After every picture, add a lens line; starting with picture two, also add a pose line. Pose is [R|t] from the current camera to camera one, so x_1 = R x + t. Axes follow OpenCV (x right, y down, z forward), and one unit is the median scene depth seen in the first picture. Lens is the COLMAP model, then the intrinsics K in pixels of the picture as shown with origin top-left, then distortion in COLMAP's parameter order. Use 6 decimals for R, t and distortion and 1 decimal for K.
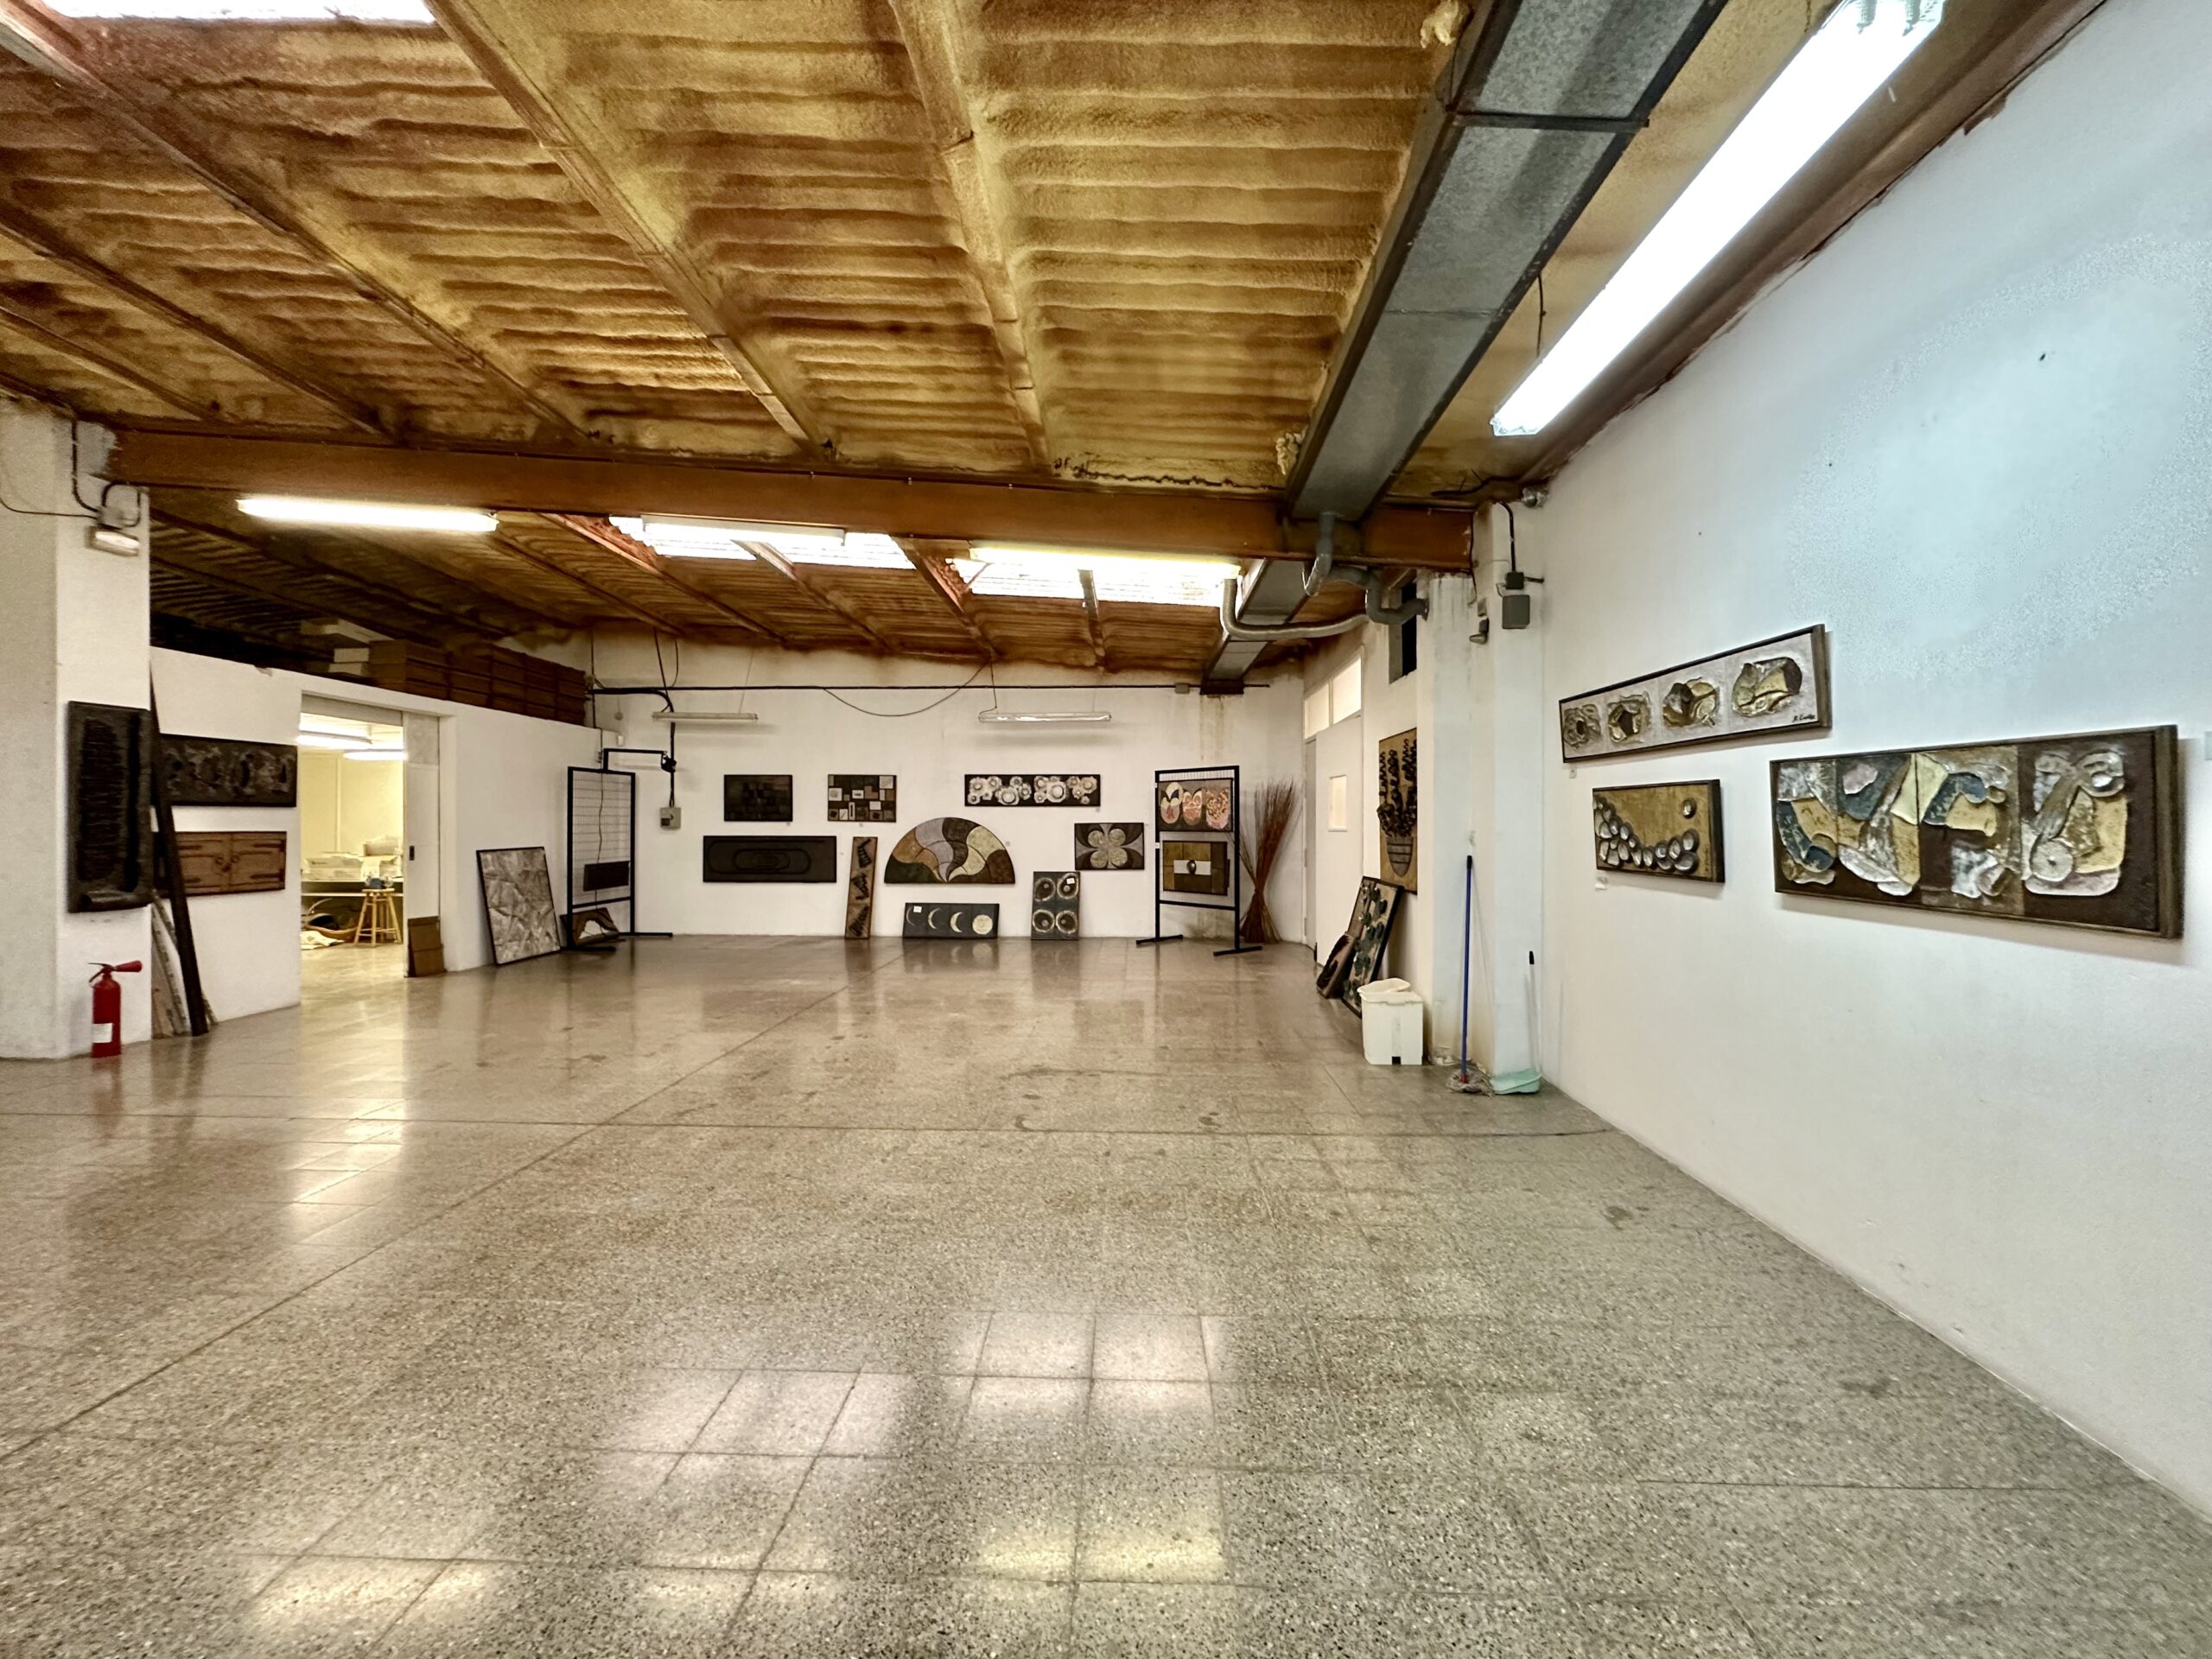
lens RADIAL K [[881.3, 0, 1104.1], [0, 881.3, 829.7], [0, 0, 1]] dist [-0.003469, 0.000710]
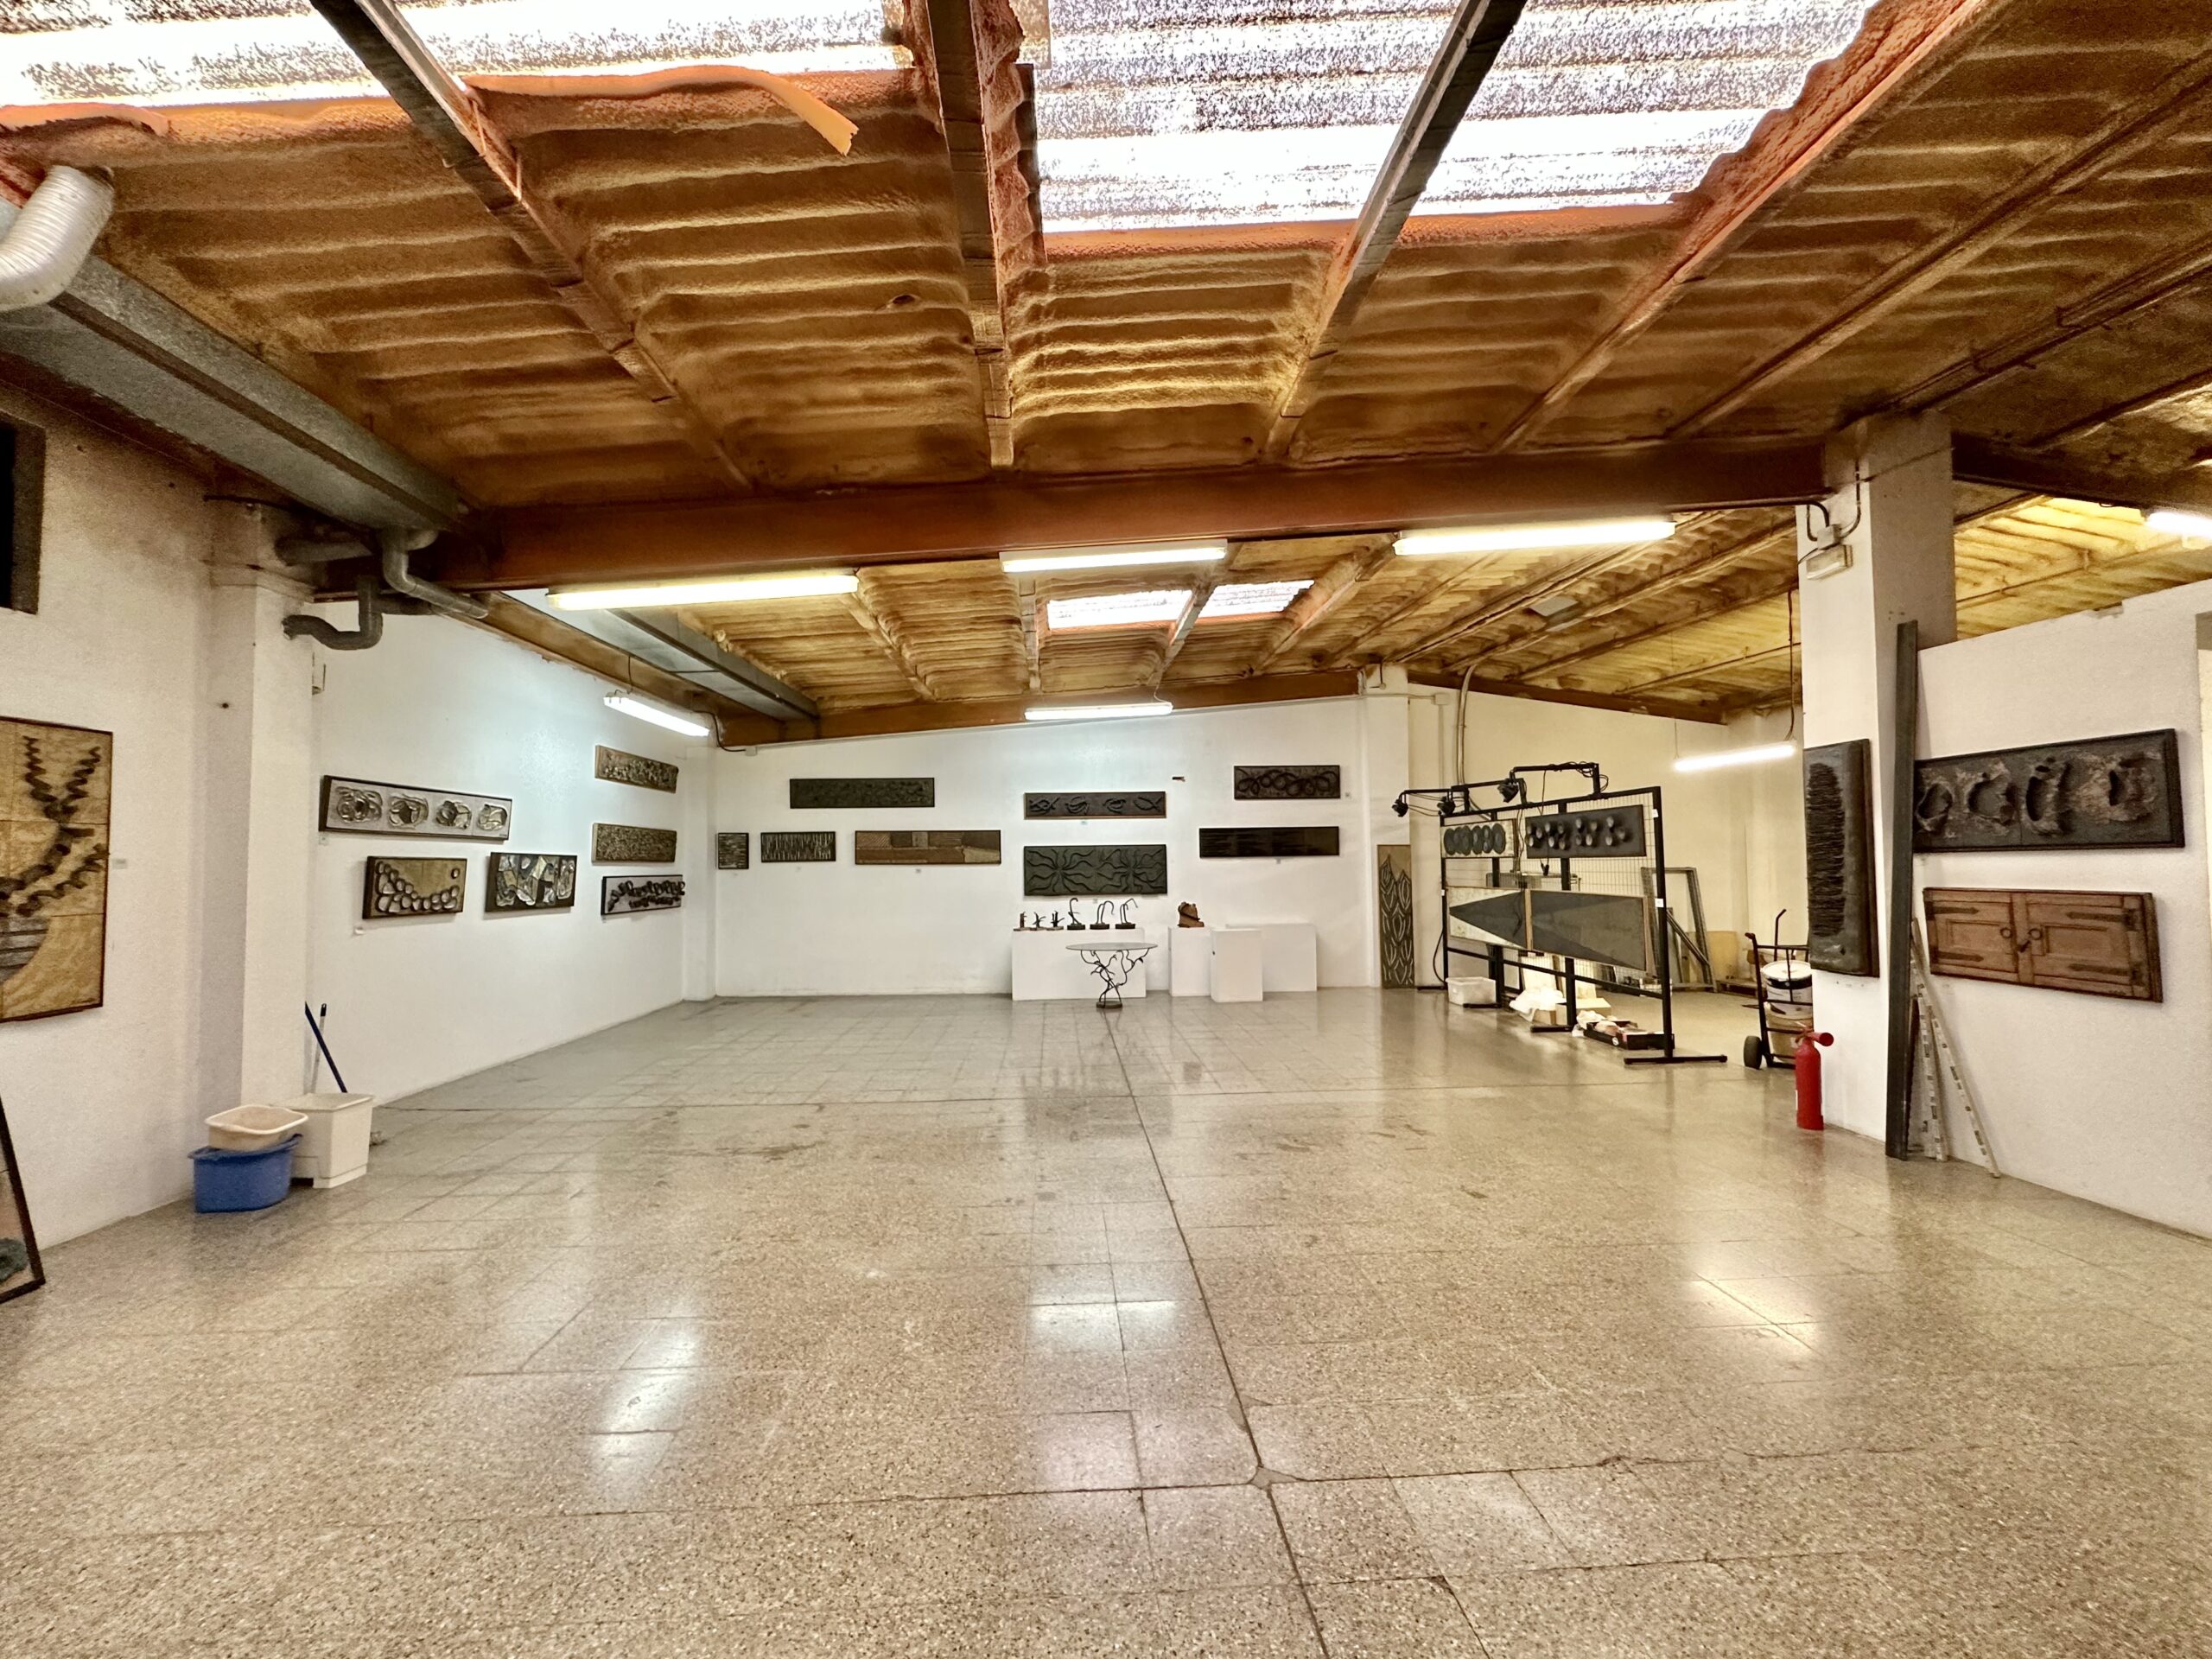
lens RADIAL K [[881.3, 0, 1104.1], [0, 881.3, 829.7], [0, 0, 1]] dist [-0.003469, 0.000710]
pose [[-0.995339, 0.001821, -0.096418, -0.303591], [0.005228, 0.999370, -0.035095, -0.026958], [0.096293, -0.035436, -0.994722, 1.836360]]
